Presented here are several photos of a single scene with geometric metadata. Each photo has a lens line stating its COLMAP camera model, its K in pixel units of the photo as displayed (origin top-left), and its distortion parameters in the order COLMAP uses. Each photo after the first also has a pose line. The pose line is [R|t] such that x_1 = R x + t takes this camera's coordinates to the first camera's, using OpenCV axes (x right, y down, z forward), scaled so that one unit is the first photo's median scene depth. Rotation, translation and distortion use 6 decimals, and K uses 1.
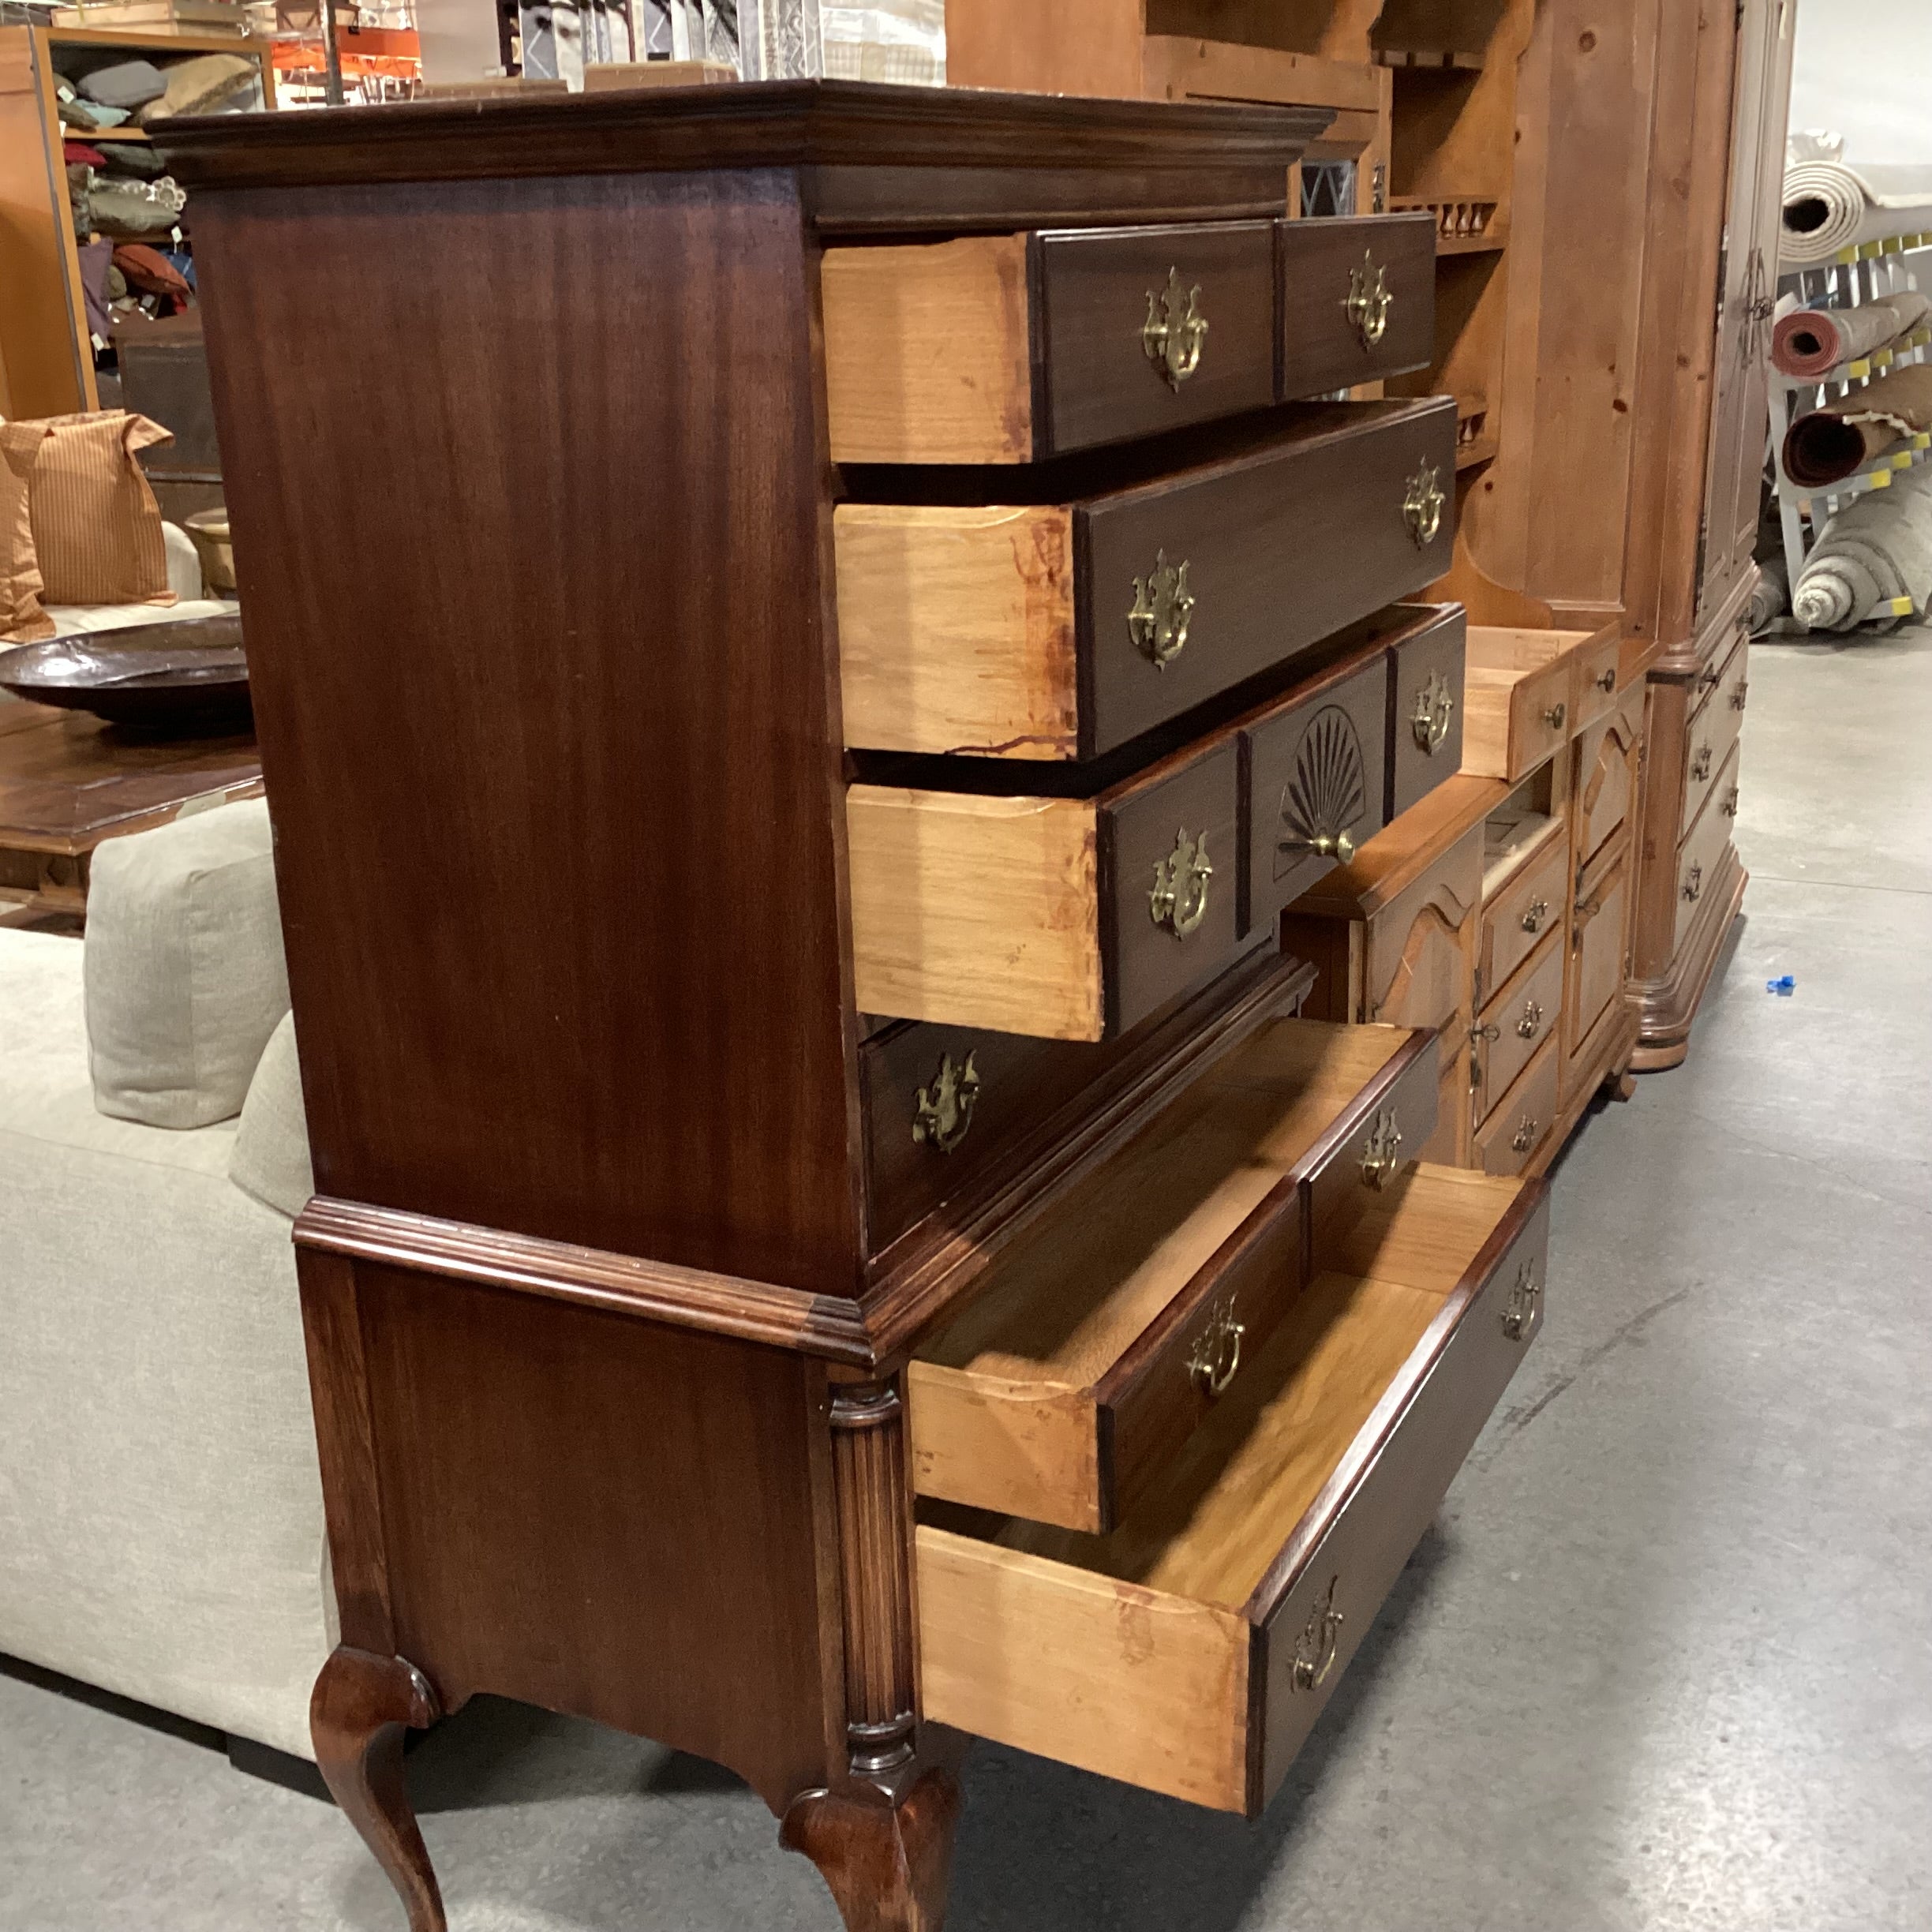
lens RADIAL K [[2276.6, 0, 963.2], [0, 2276.6, 942.0], [0, 0, 1]] dist [0.165892, -0.367609]
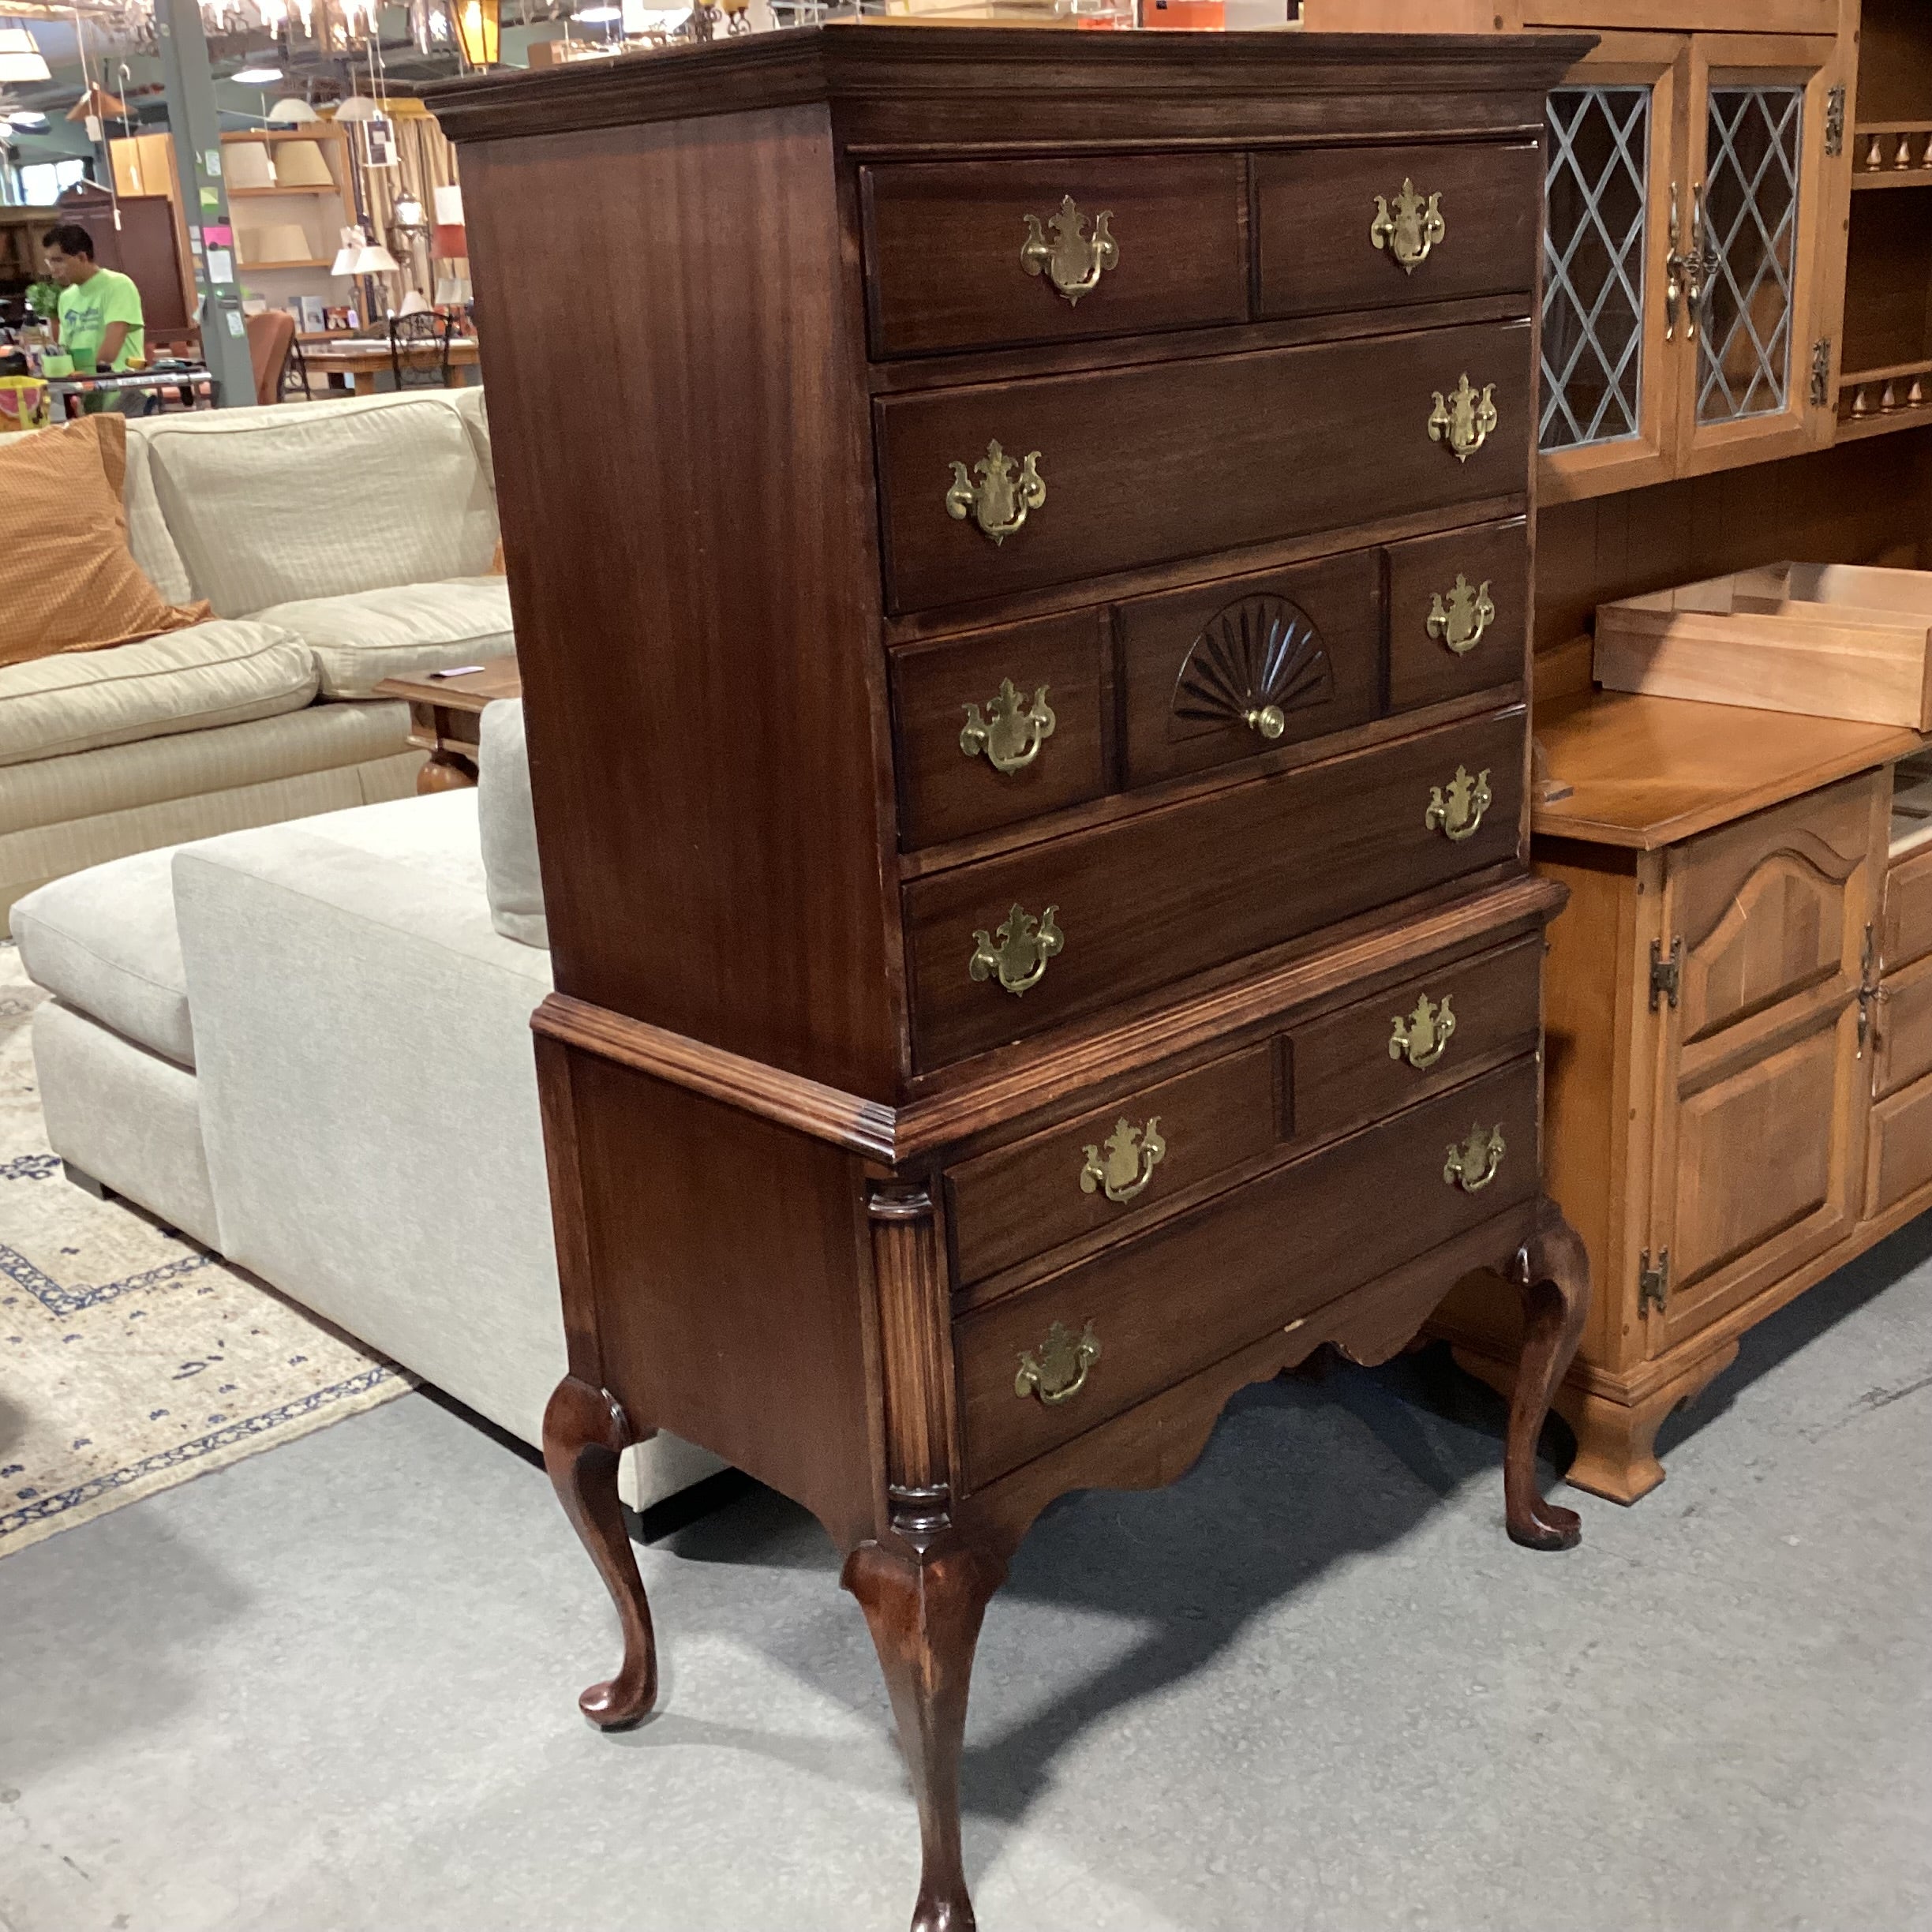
lens RADIAL K [[2276.6, 0, 963.2], [0, 2276.6, 942.0], [0, 0, 1]] dist [0.165892, -0.367609]
pose [[0.940966, 0.082494, -0.328295, 0.332443], [-0.078077, 0.996591, 0.026639, 0.038649], [0.329374, 0.000565, 0.944199, -0.057609]]
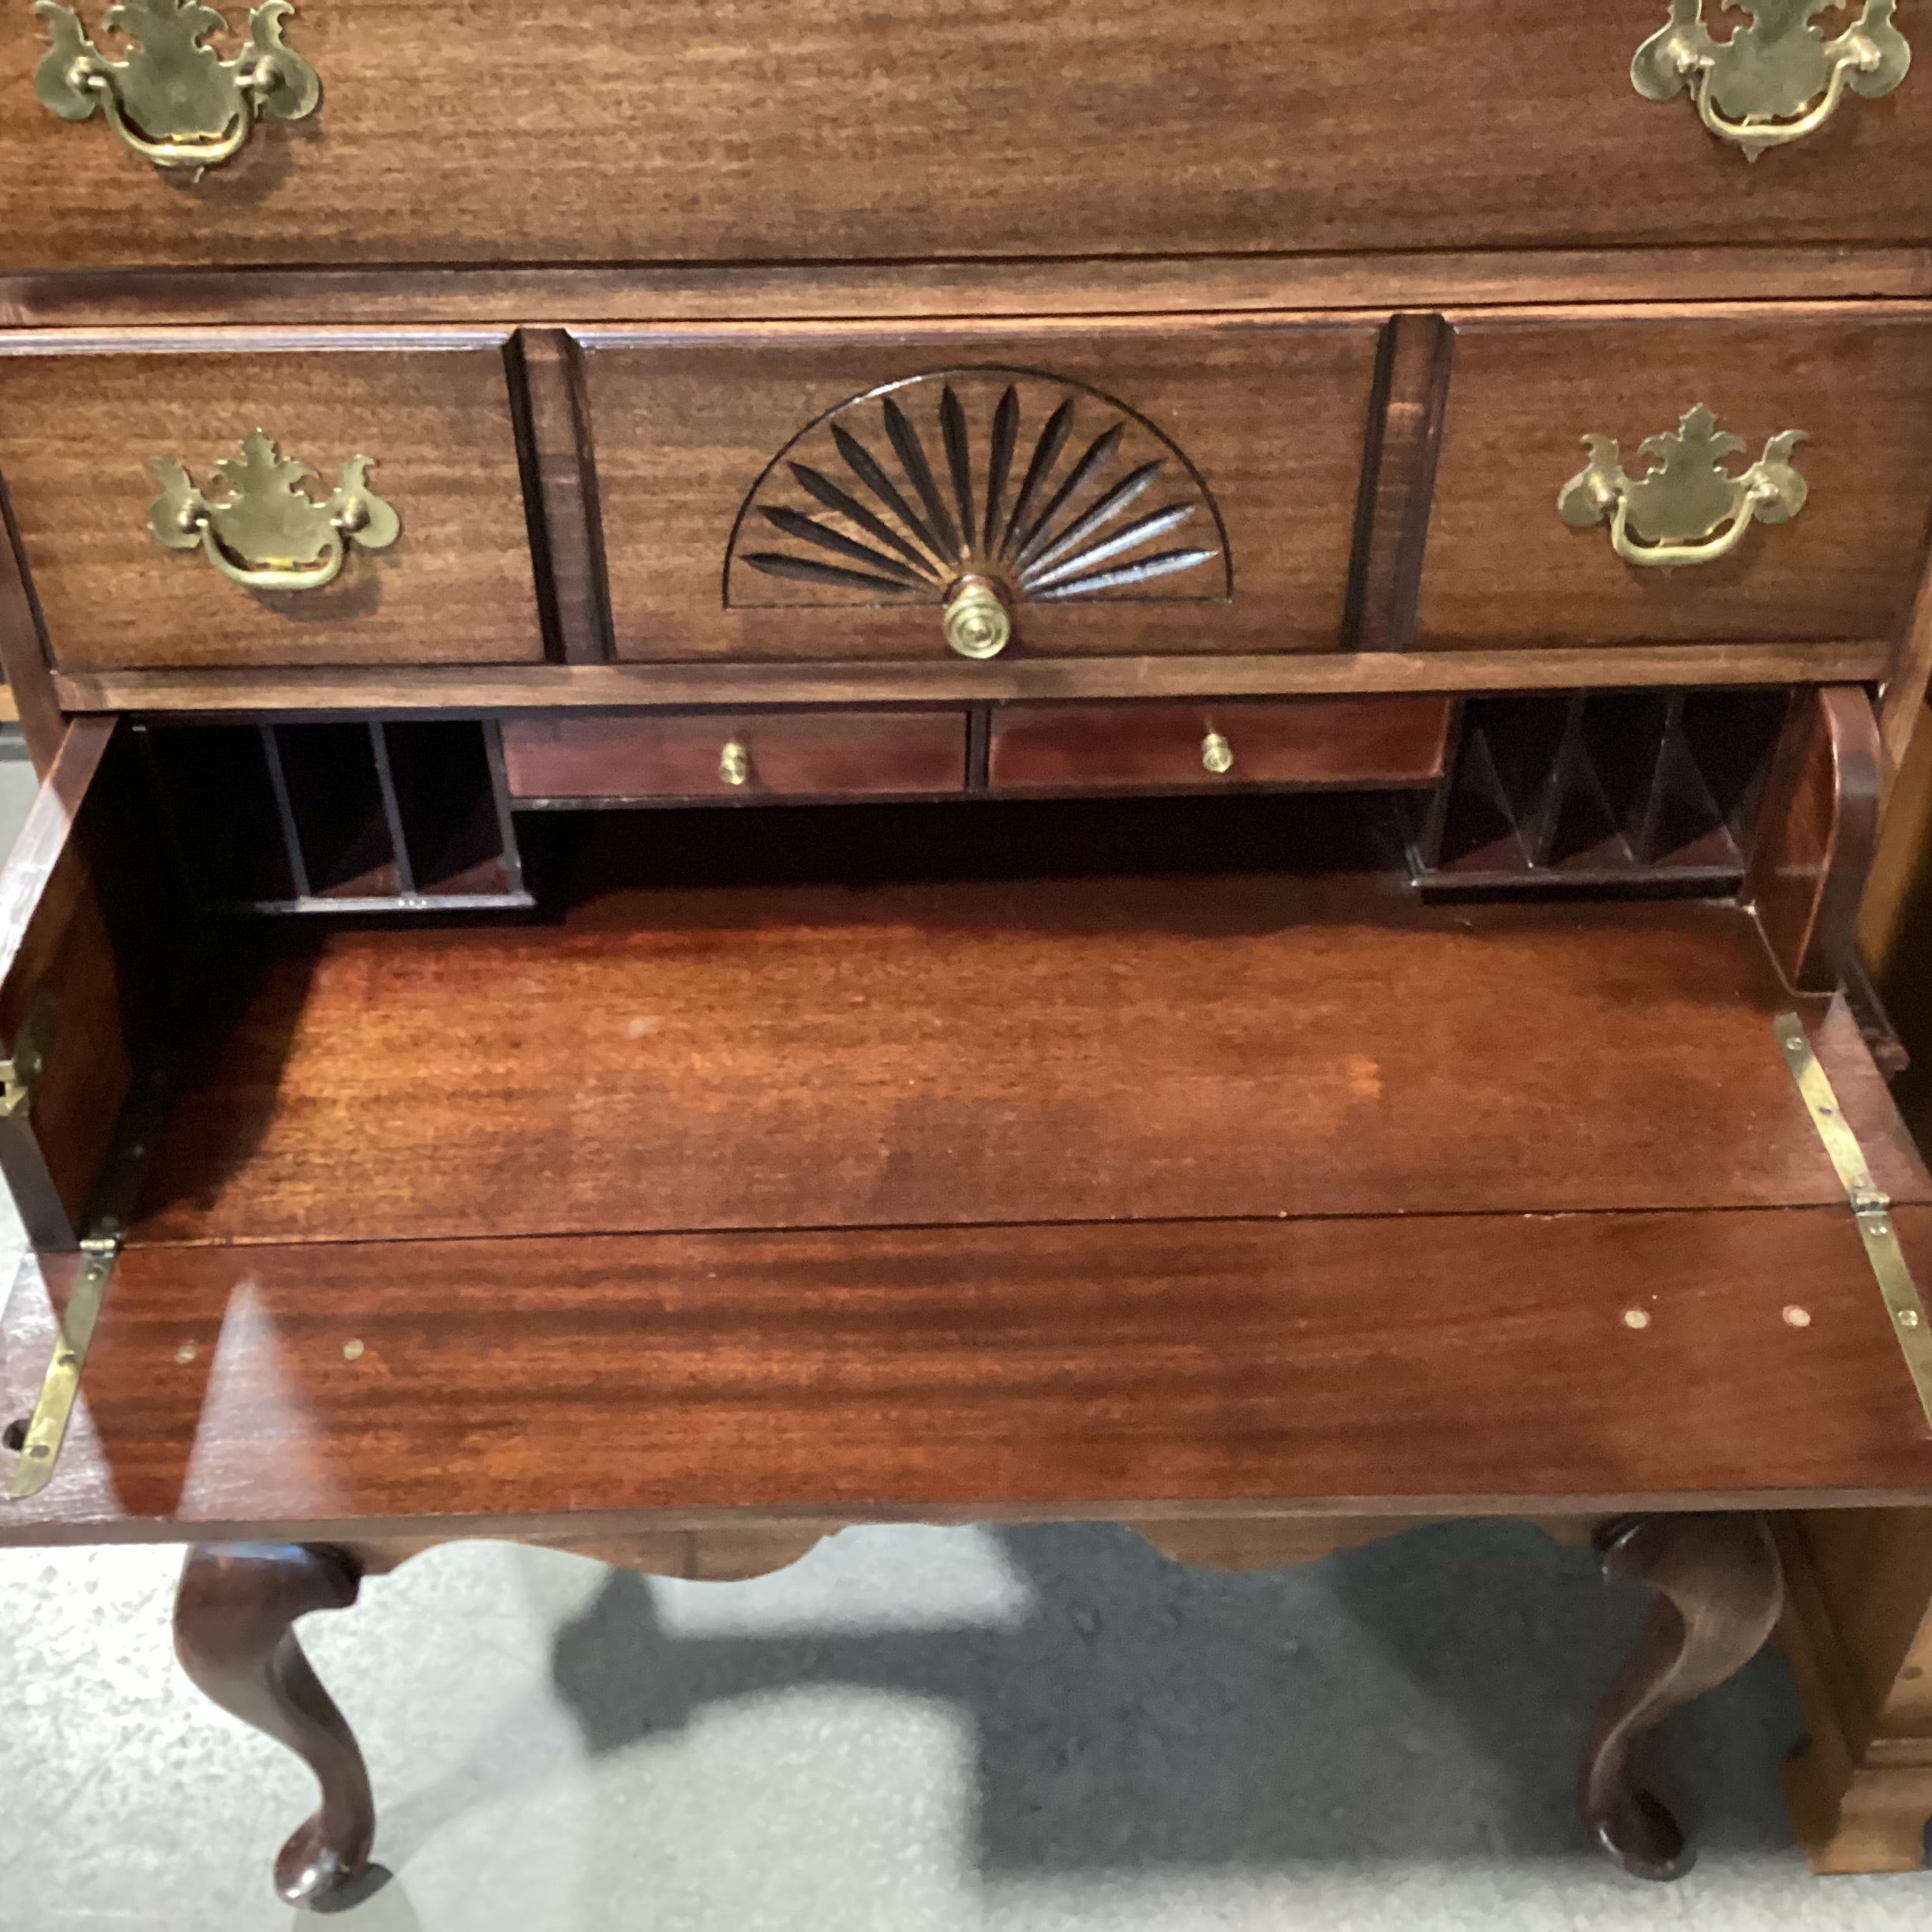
lens RADIAL K [[2320.7, 0, 959.9], [0, 2320.7, 934.3], [0, 0, 1]] dist [0.157290, -0.365887]
pose [[0.485622, 0.577242, -0.656478, 0.521645], [-0.269294, 0.813237, 0.515874, -0.299429], [0.831656, -0.073735, 0.550374, 0.776717]]
